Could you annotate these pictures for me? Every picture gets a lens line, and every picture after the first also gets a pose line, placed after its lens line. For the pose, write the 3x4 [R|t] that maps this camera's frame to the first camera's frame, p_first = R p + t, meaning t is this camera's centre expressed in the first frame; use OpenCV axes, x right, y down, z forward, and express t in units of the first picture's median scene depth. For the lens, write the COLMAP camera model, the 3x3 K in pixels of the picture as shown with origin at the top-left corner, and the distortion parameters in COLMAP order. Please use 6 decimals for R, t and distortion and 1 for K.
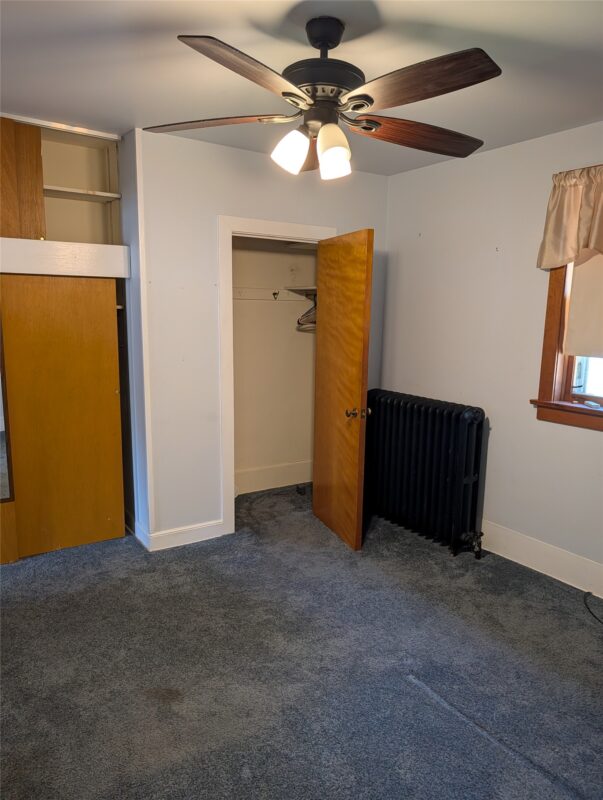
lens RADIAL K [[562.0, 0, 301.5], [0, 562.0, 400.0], [0, 0, 1]] dist [0.004353, 0.000440]
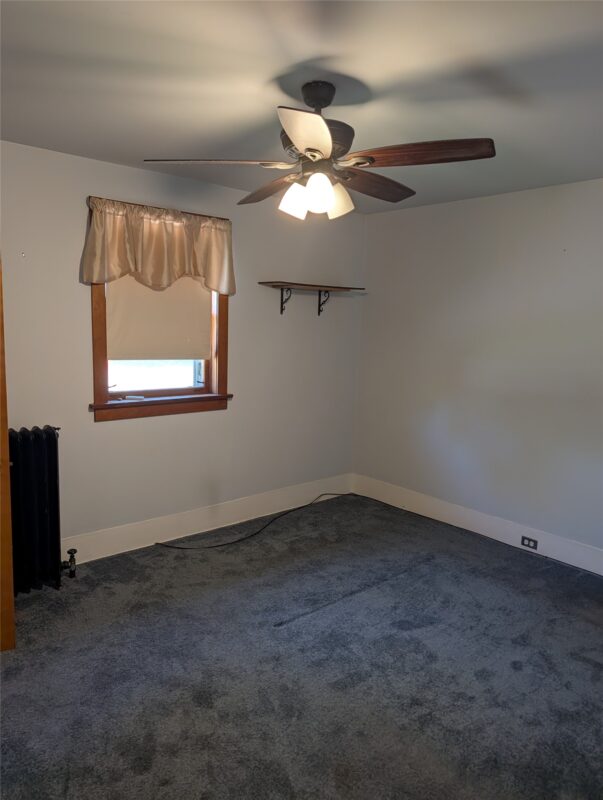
lens RADIAL K [[550.2, 0, 301.5], [0, 550.2, 400.0], [0, 0, 1]] dist [-0.002673, -0.000510]
pose [[-0.096680, -0.163920, 0.981725, -0.669803], [0.125609, 0.976450, 0.175409, -0.146823], [-0.987358, 0.140273, -0.073814, 0.707170]]
